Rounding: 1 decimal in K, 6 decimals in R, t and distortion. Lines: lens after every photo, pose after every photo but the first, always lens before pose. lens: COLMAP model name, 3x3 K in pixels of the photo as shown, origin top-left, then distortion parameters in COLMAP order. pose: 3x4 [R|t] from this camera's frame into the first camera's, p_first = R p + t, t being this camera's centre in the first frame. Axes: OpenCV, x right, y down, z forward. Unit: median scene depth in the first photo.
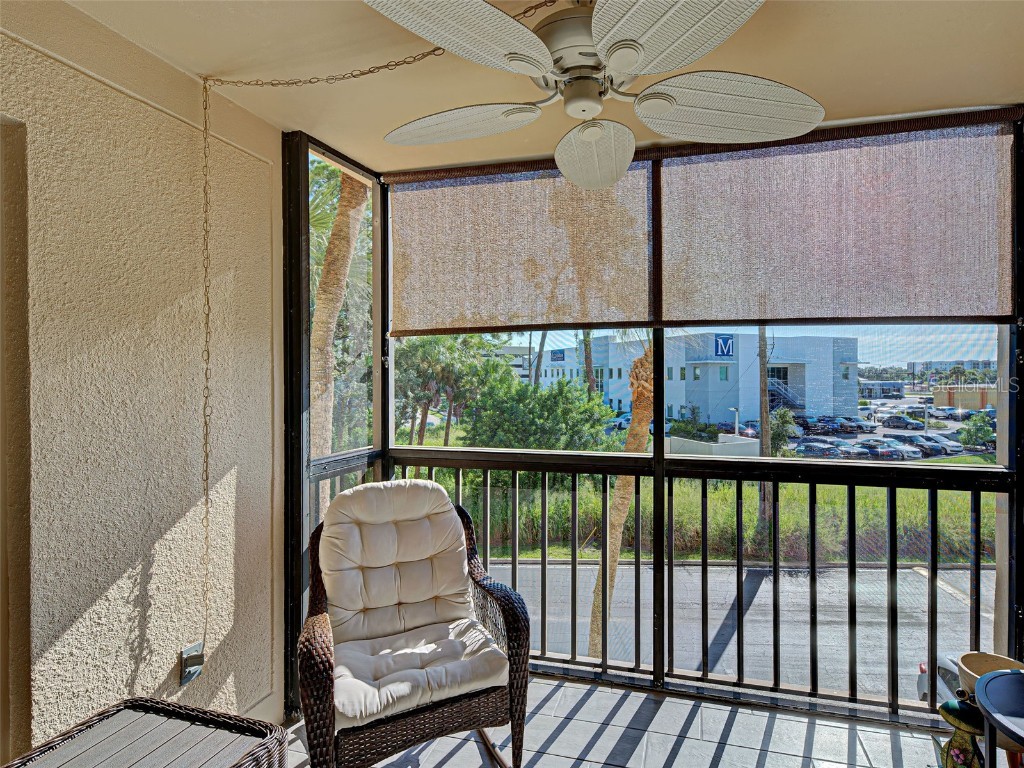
lens RADIAL K [[517.3, 0, 571.6], [0, 517.3, 366.5], [0, 0, 1]] dist [0.010947, -0.006683]
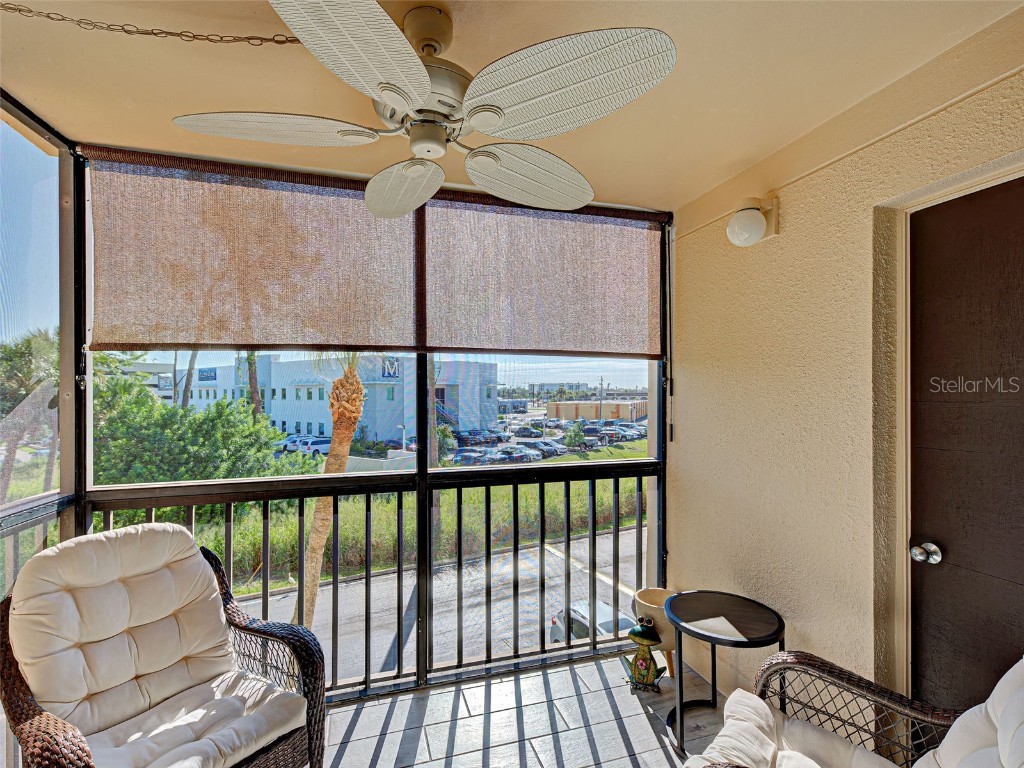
lens RADIAL K [[487.9, 0, 512.0], [0, 487.9, 384.0], [0, 0, 1]] dist [0.001987, -0.000700]
pose [[0.858939, 0.007254, 0.512026, -0.177393], [-0.003934, 0.999964, -0.007568, -0.002542], [-0.512063, 0.004486, 0.858936, 0.023950]]
